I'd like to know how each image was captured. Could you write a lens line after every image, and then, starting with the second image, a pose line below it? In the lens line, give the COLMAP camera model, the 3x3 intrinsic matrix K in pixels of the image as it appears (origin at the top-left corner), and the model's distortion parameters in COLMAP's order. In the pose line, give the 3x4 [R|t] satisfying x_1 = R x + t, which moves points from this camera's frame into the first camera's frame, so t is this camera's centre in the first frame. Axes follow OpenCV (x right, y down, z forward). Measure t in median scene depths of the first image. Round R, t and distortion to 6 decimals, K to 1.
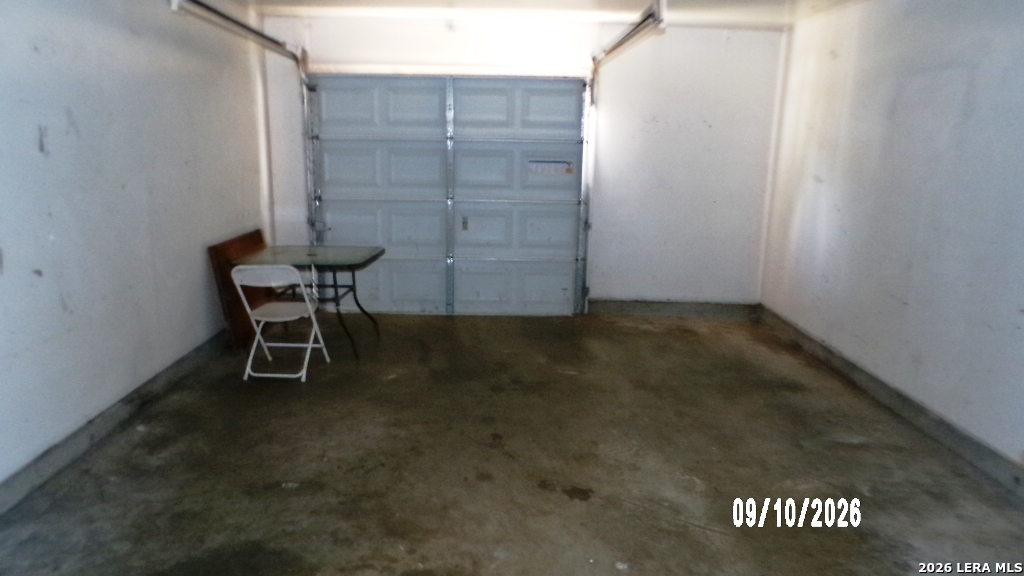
lens RADIAL K [[695.2, 0, 512.0], [0, 695.2, 288.8], [0, 0, 1]] dist [-0.007866, -0.001292]
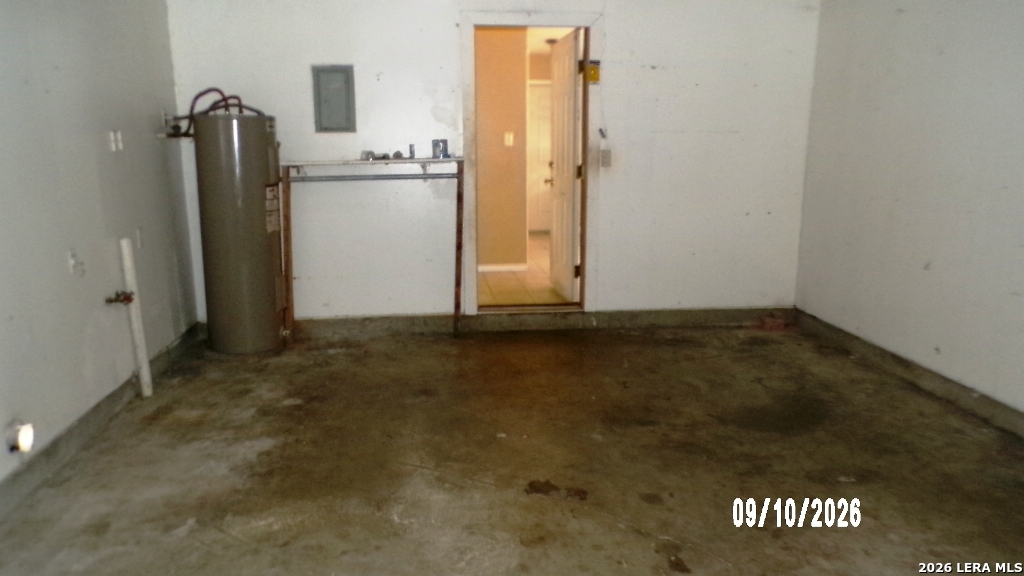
lens RADIAL K [[695.2, 0, 512.0], [0, 695.2, 286.9], [0, 0, 1]] dist [-0.007866, -0.001292]
pose [[-0.994099, -0.005894, -0.108313, 0.236411], [-0.048737, 0.916328, 0.397452, -0.312165], [0.096908, 0.400386, -0.911208, 1.740179]]
